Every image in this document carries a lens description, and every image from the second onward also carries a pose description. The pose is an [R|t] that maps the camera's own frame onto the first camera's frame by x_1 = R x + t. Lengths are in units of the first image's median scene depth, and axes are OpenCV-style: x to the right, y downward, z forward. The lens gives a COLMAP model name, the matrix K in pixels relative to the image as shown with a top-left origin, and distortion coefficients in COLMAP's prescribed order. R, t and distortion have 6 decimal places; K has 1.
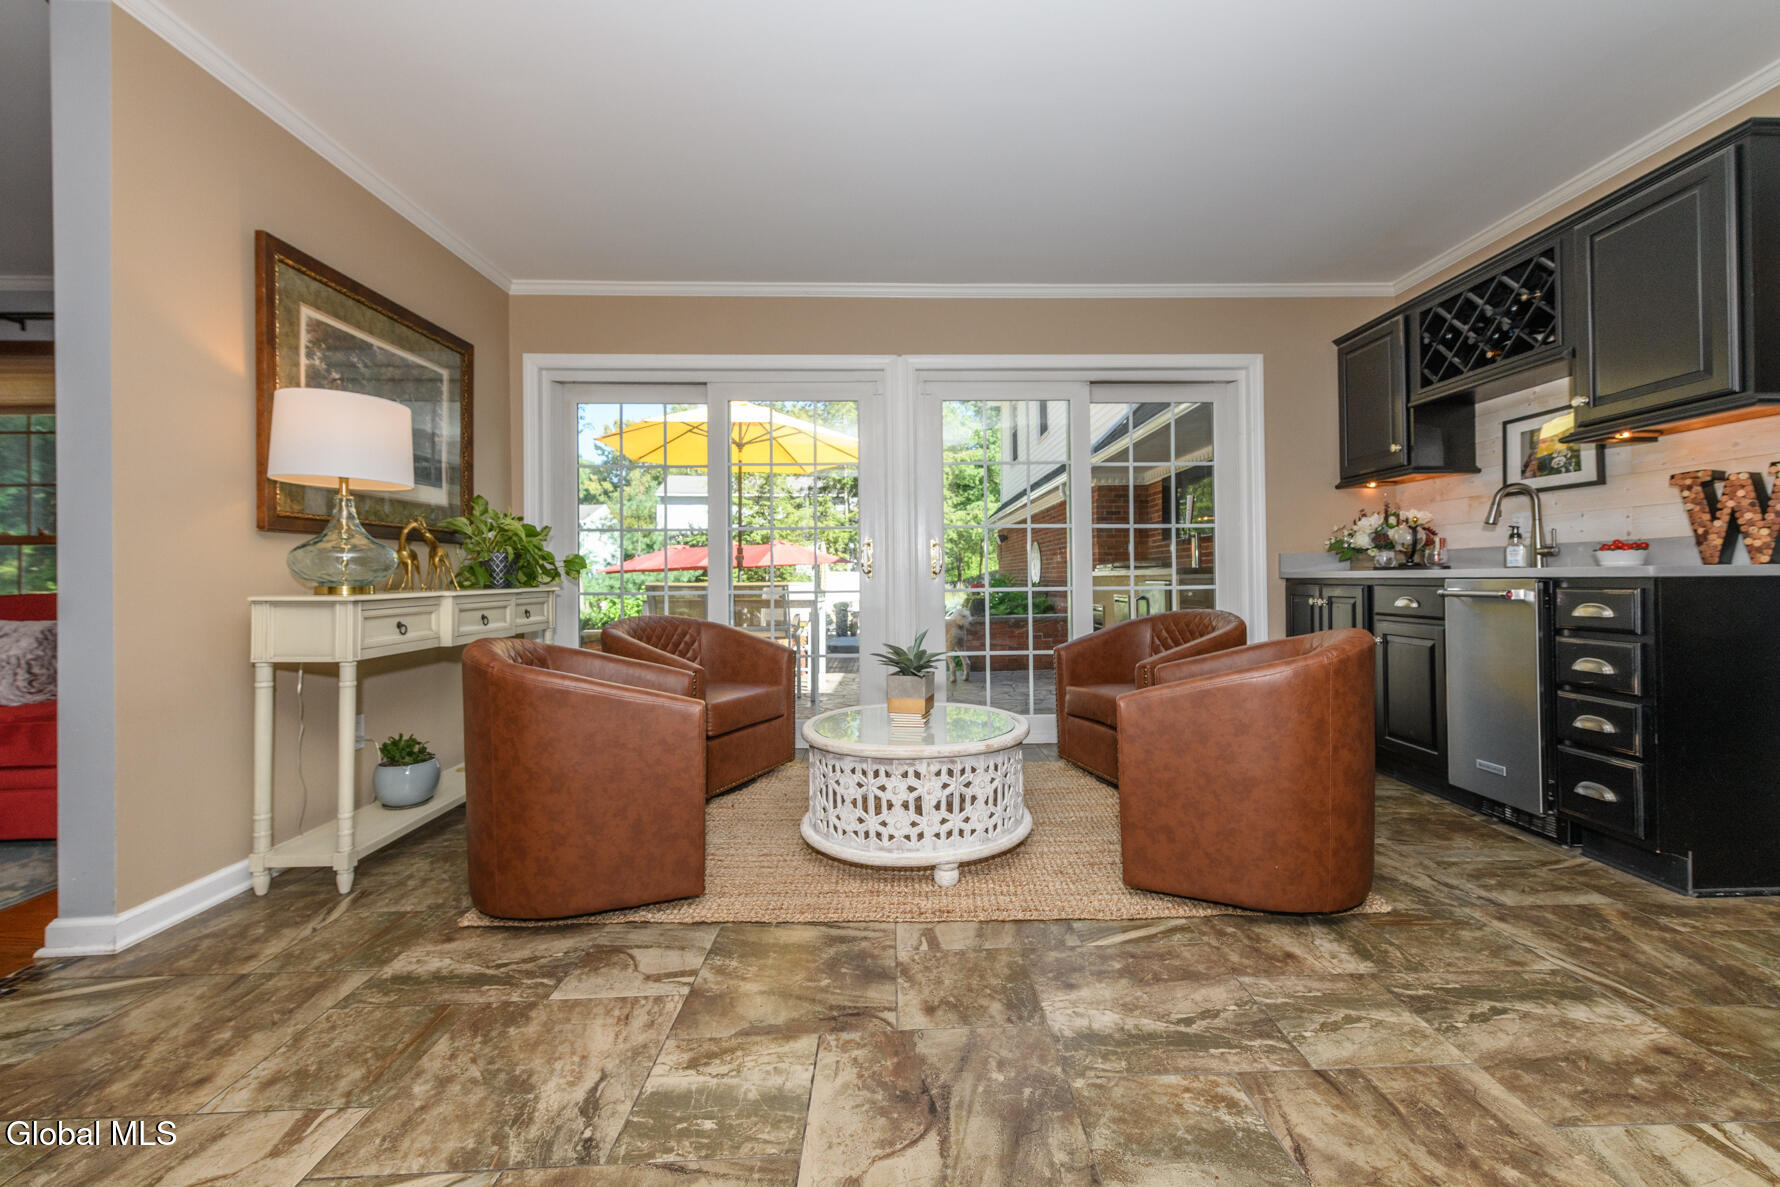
lens RADIAL K [[725.3, 0, 920.3], [0, 725.3, 569.5], [0, 0, 1]] dist [0.008332, -0.000377]
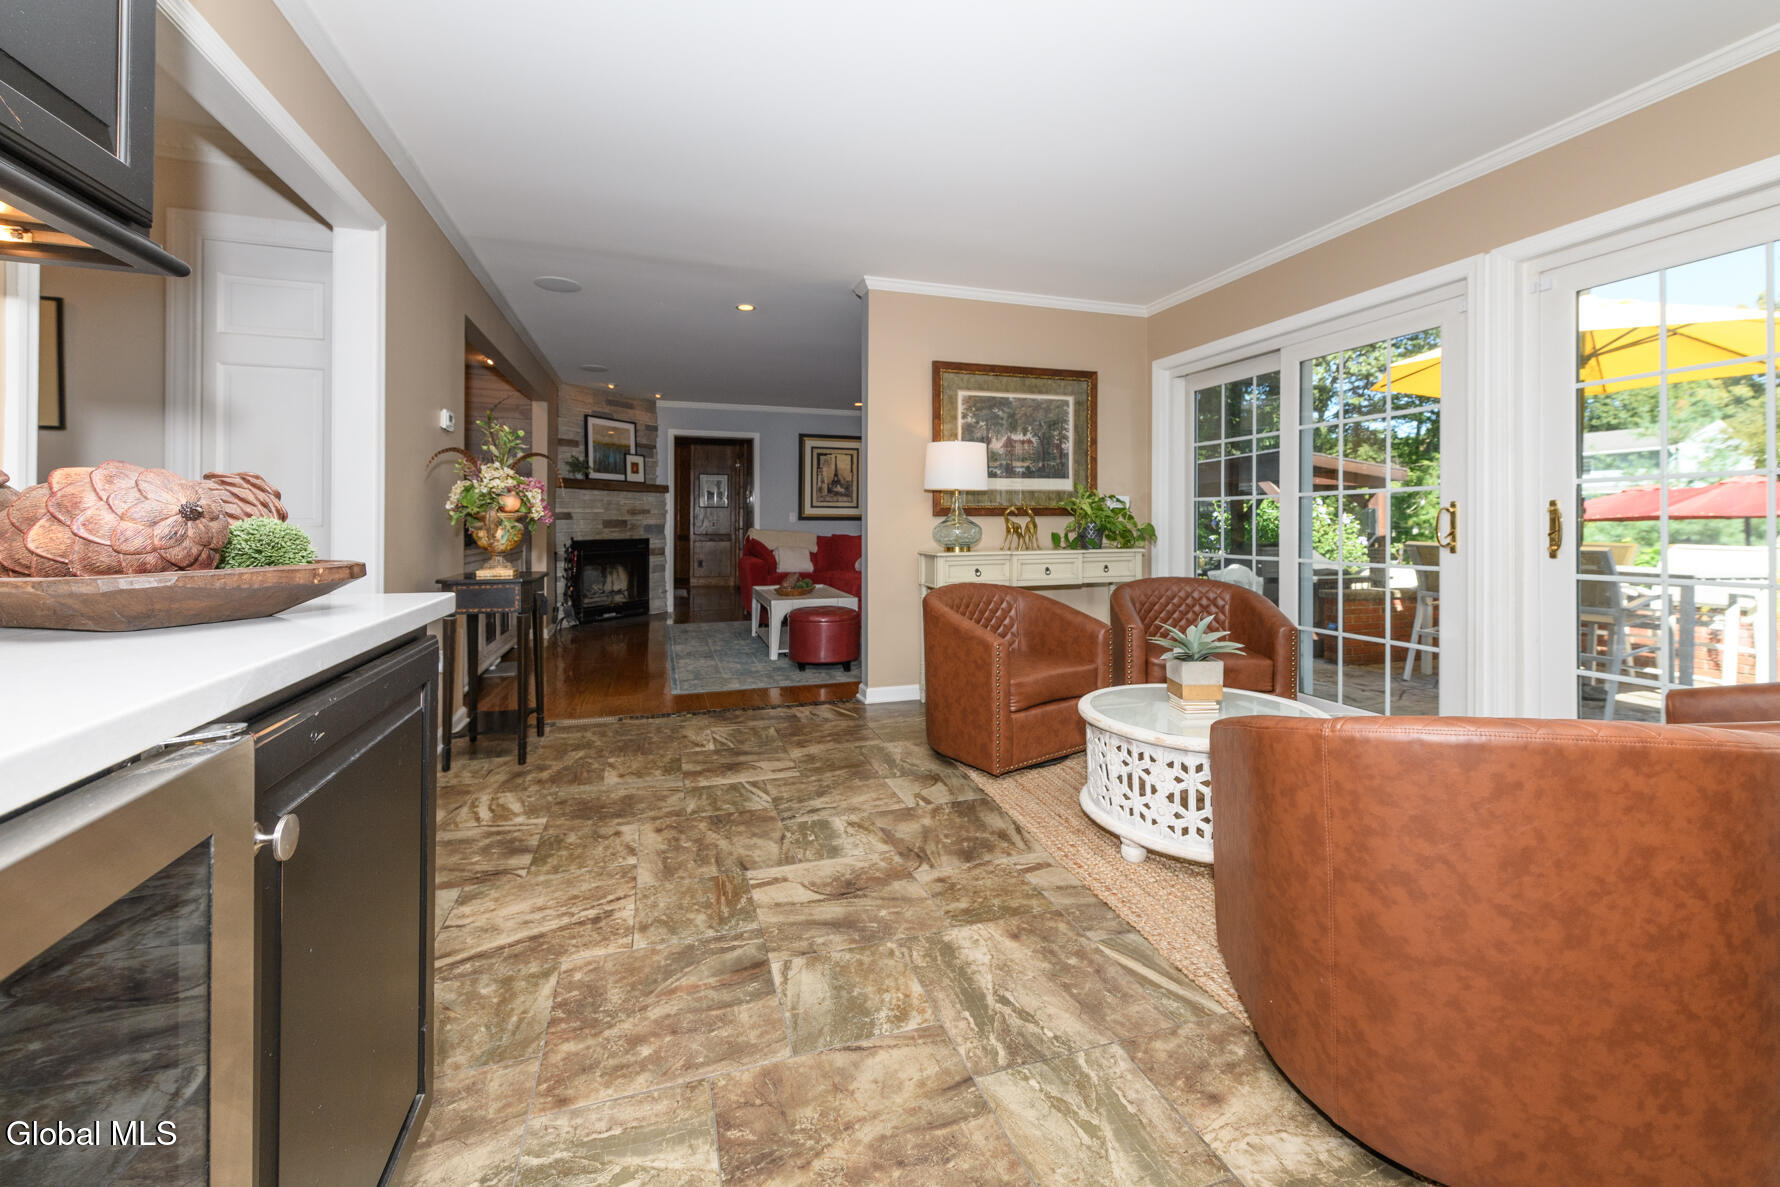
lens RADIAL K [[714.1, 0, 888.7], [0, 714.1, 521.4], [0, 0, 1]] dist [0.002601, -0.000063]
pose [[0.265174, 0.005301, -0.964186, 1.186178], [0.008945, 0.999928, 0.007958, -0.076606], [0.964159, -0.010735, 0.265107, 0.514236]]
